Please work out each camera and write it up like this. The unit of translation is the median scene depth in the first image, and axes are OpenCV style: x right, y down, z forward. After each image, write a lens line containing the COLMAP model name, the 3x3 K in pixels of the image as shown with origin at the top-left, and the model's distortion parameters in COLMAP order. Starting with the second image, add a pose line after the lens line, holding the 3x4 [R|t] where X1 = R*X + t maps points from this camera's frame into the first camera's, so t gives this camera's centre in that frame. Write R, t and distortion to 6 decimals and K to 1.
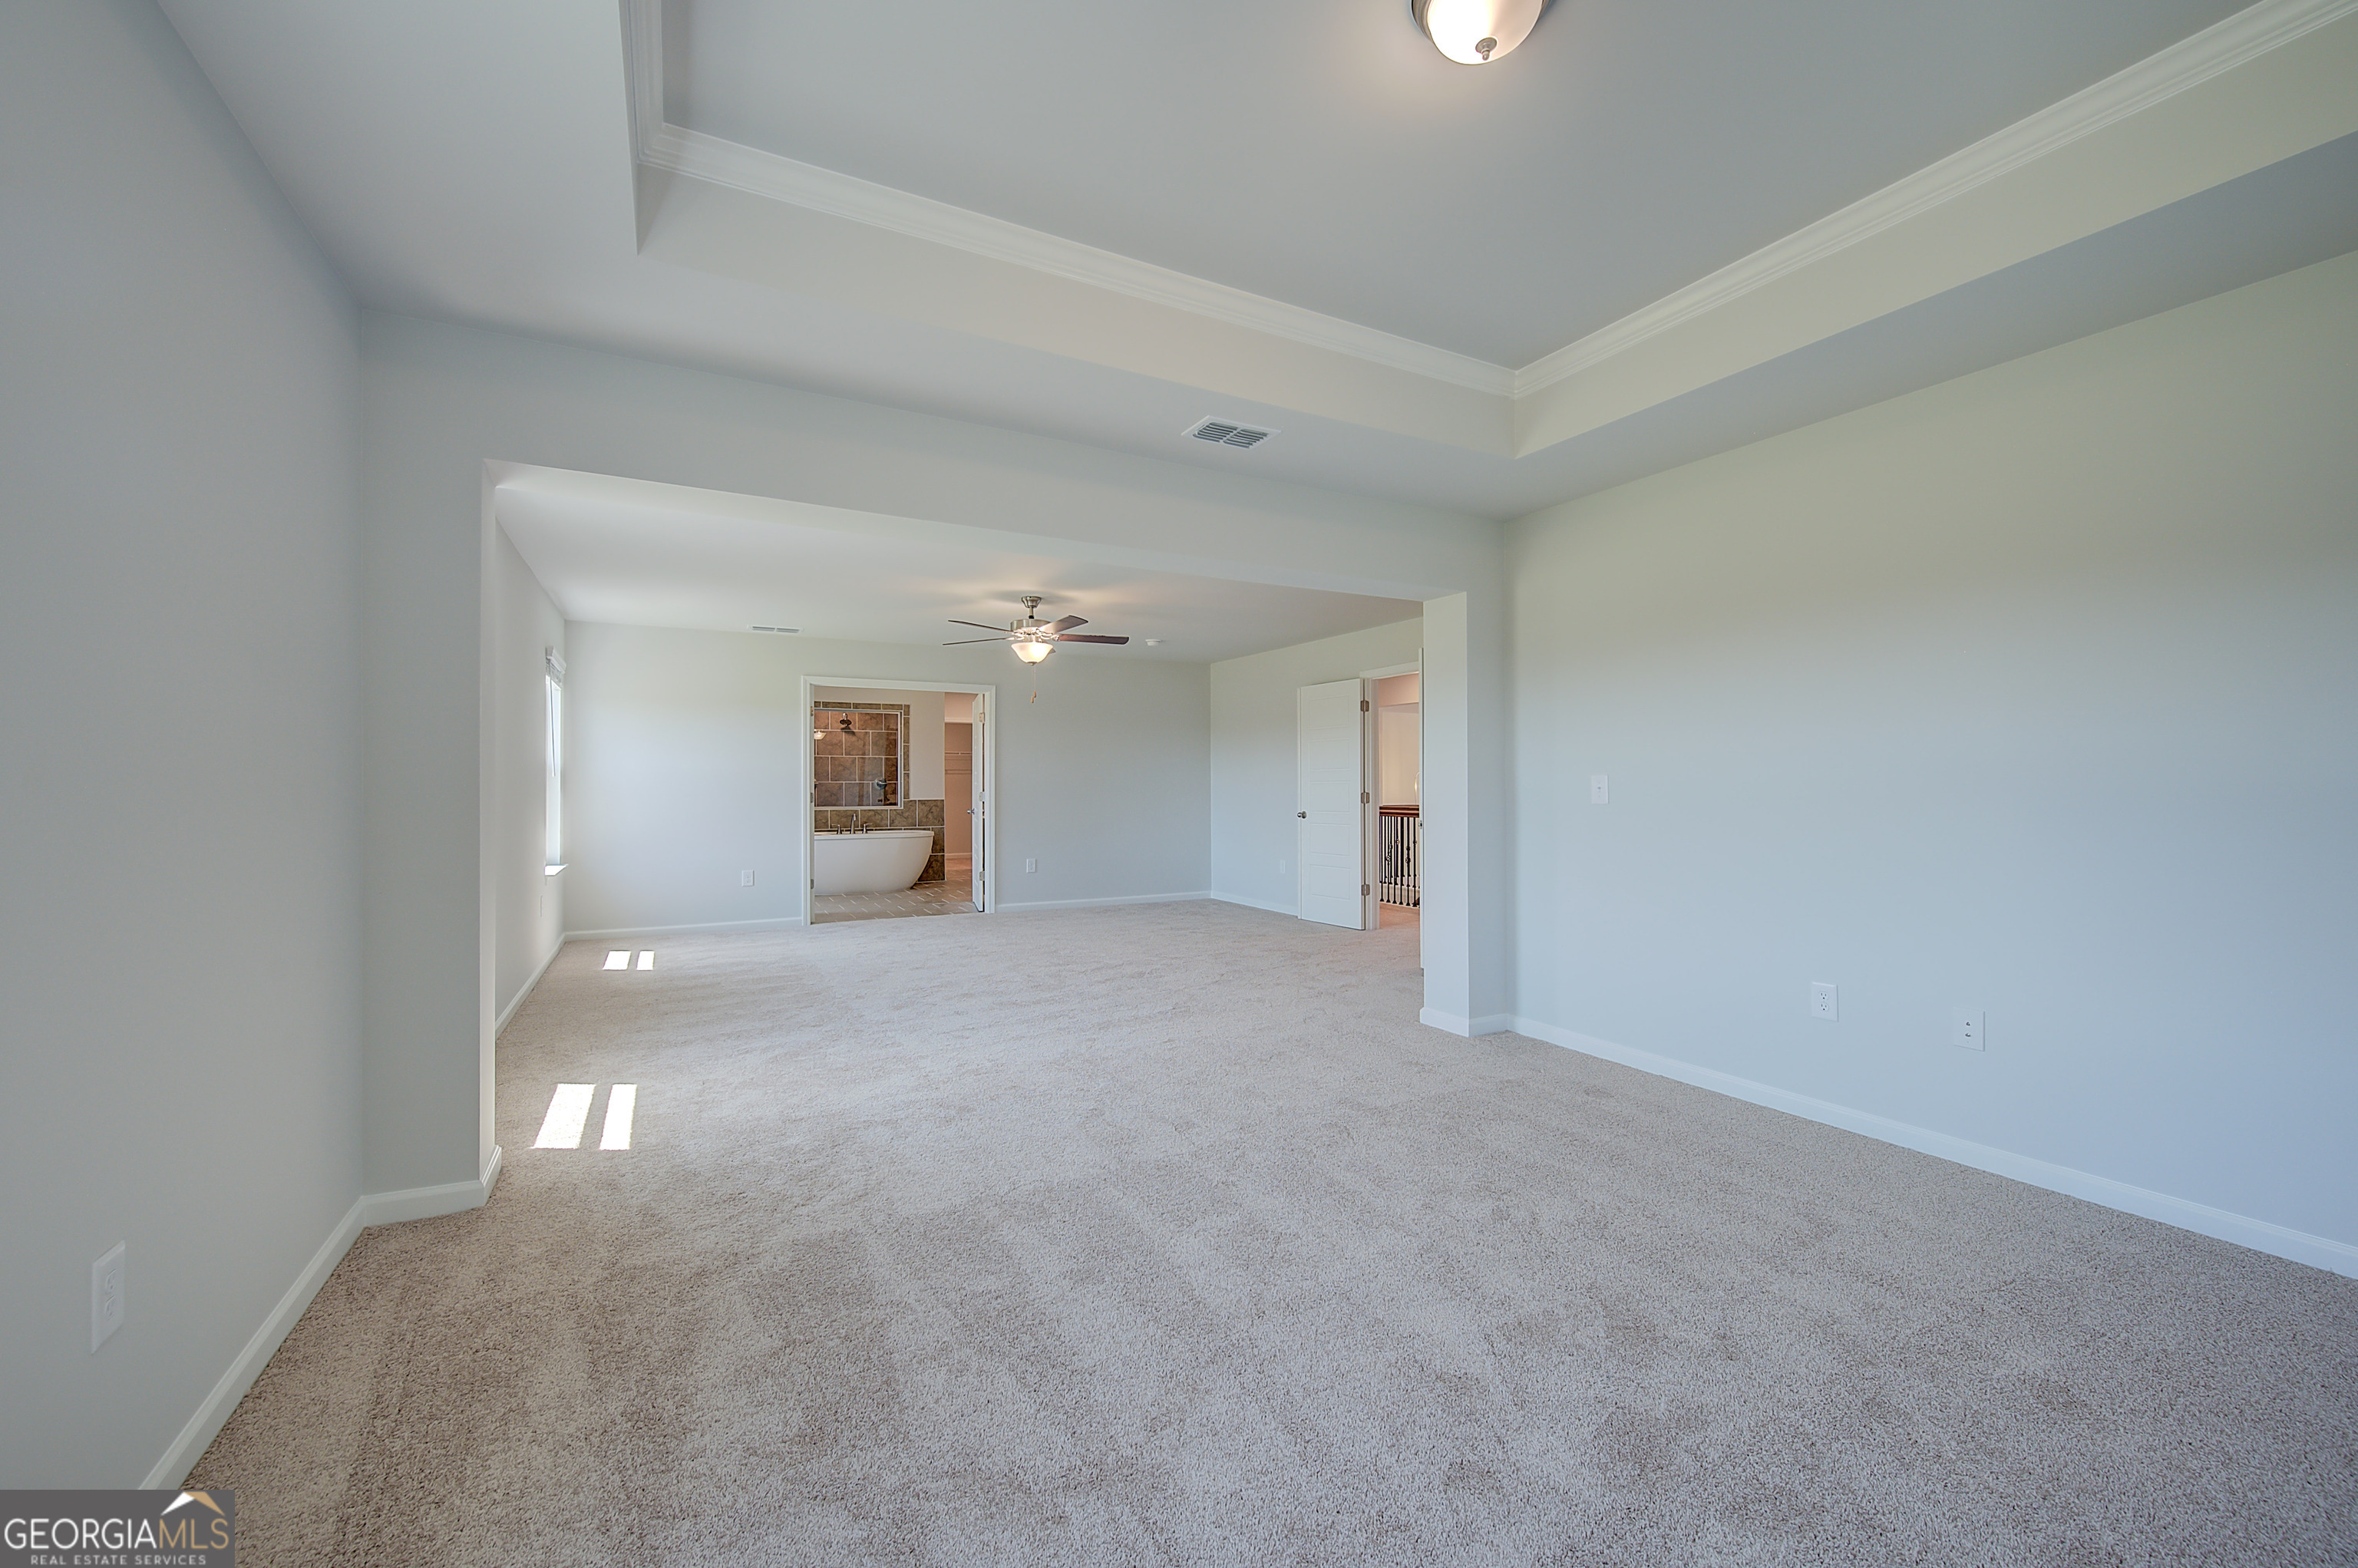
lens RADIAL K [[945.6, 0, 1191.6], [0, 945.6, 781.2], [0, 0, 1]] dist [-0.000368, -0.000482]
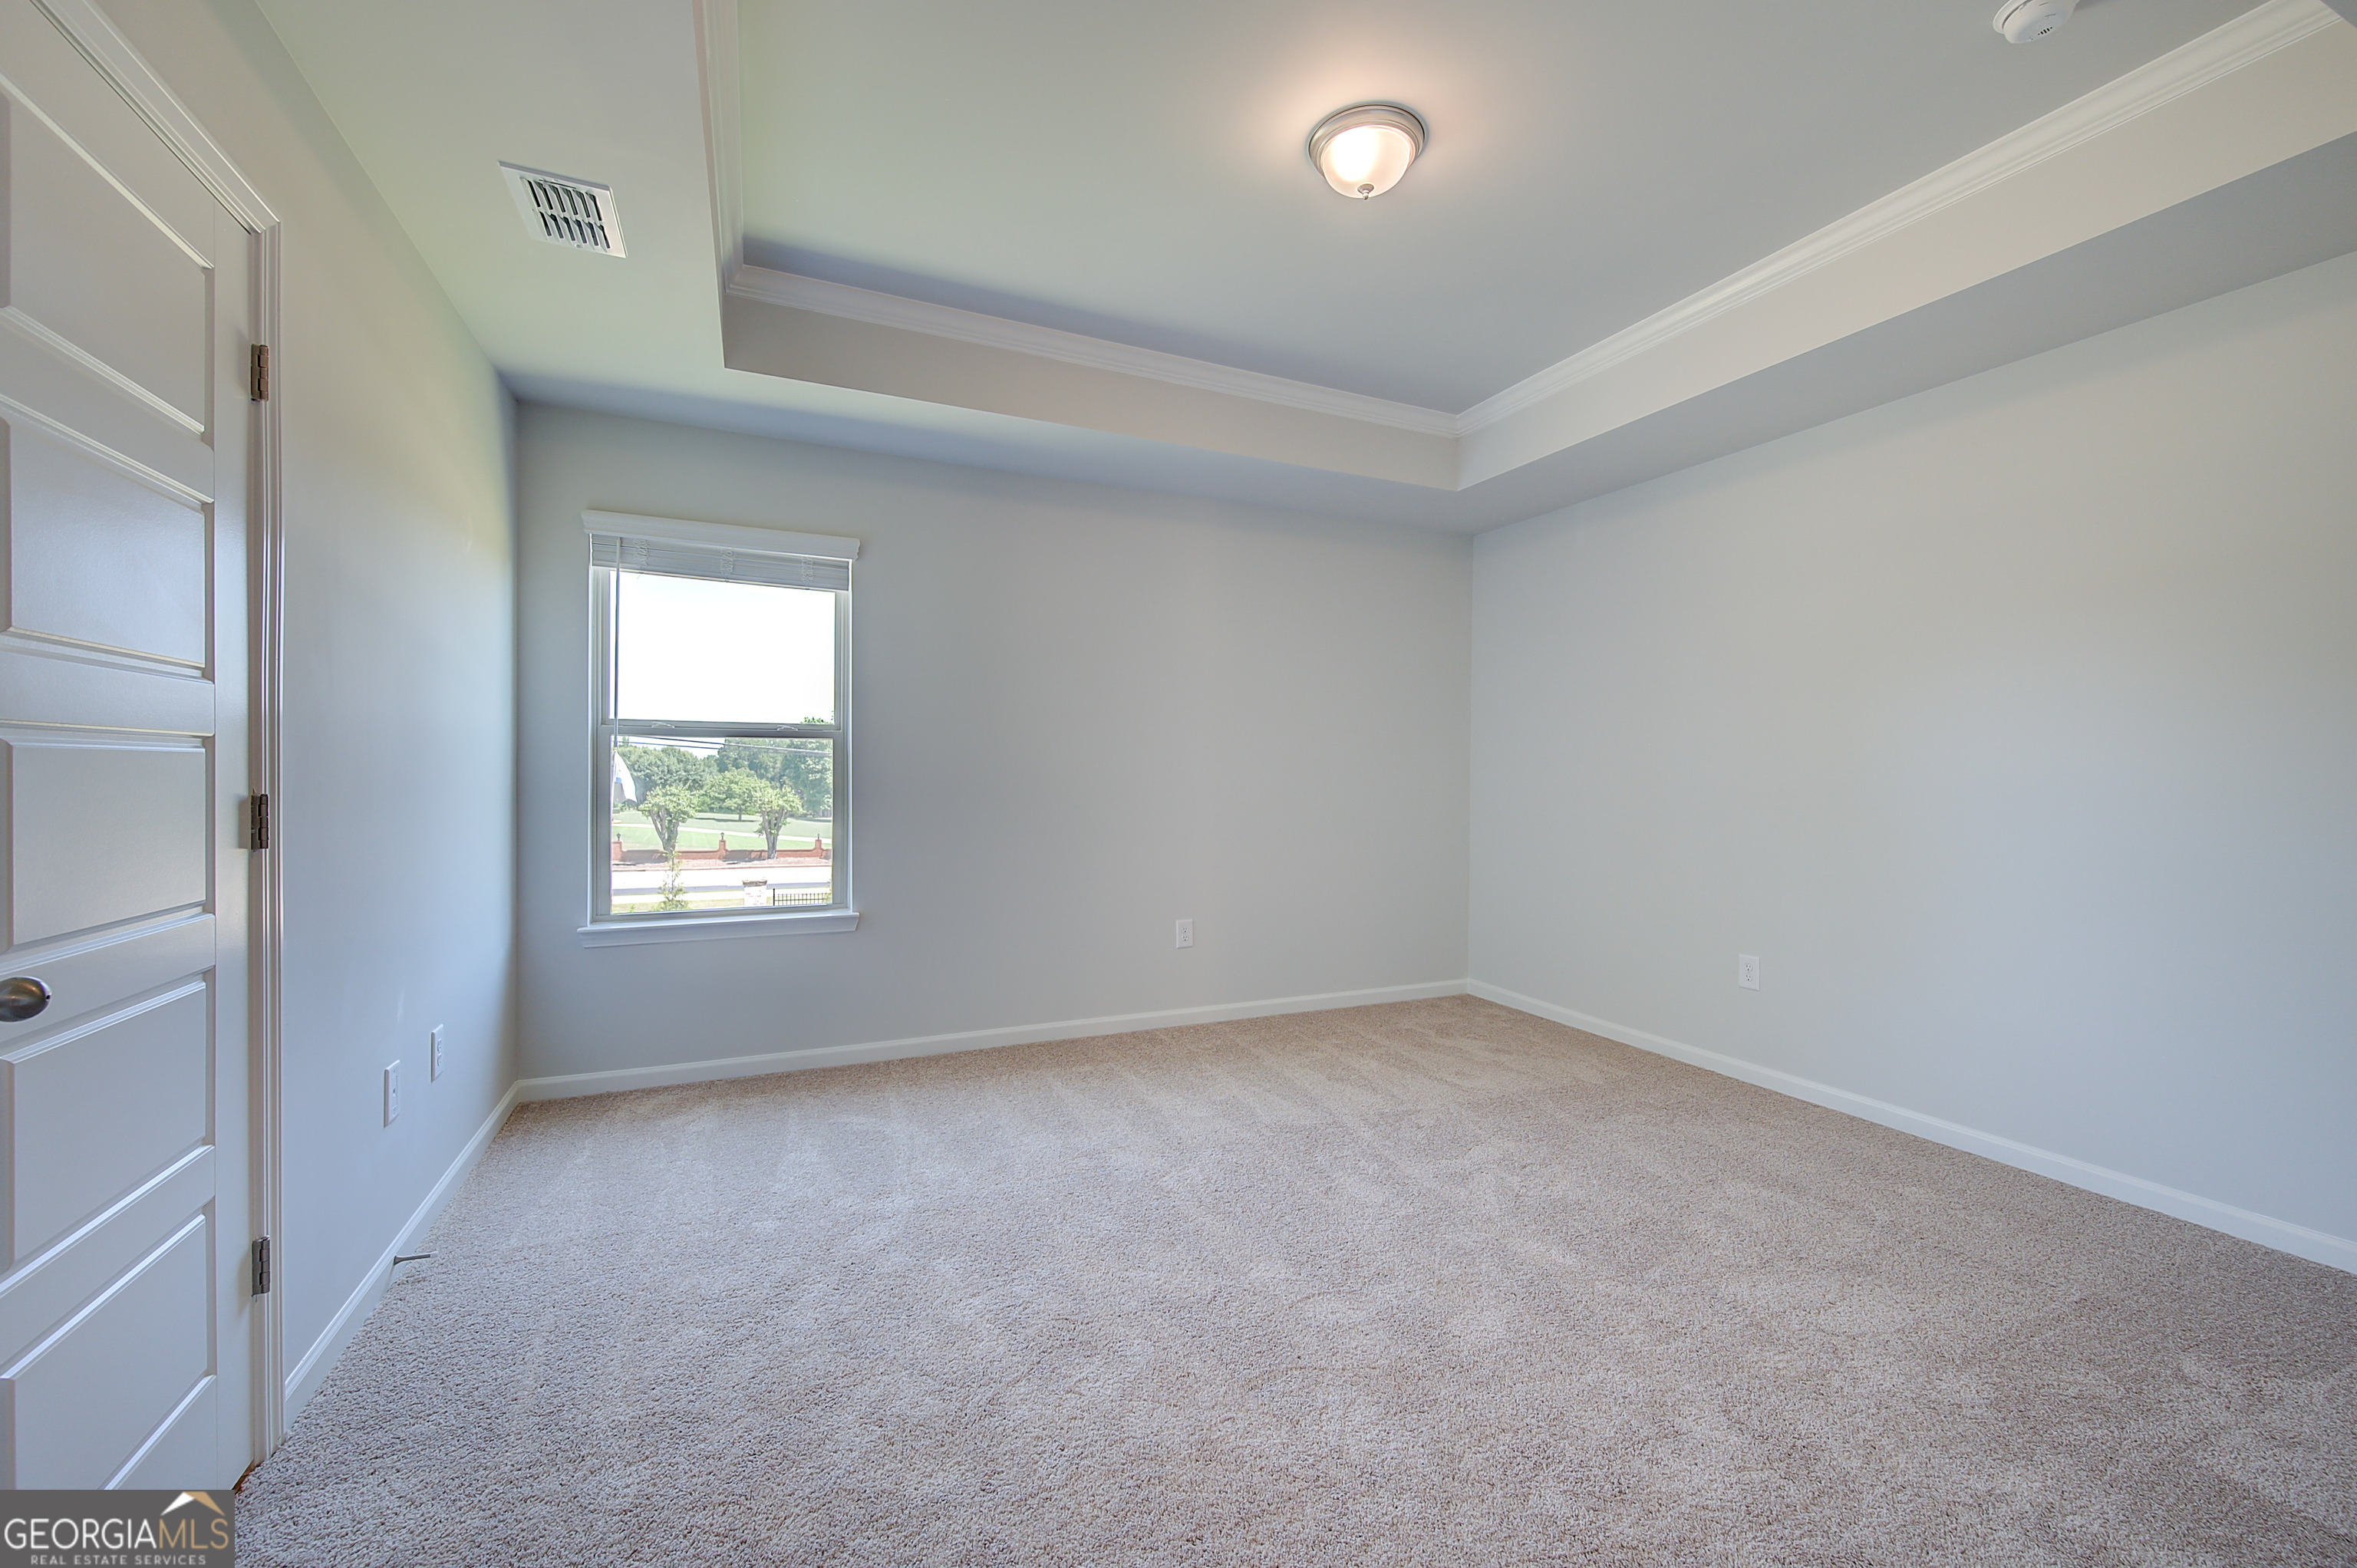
lens RADIAL K [[939.3, 0, 1178.5], [0, 939.3, 784.0], [0, 0, 1]] dist [0.001046, -0.000418]
pose [[0.997428, 0.008575, -0.071164, 0.090406], [-0.007472, 0.999848, 0.015750, -0.000762], [0.071288, -0.015177, 0.997340, -0.157265]]
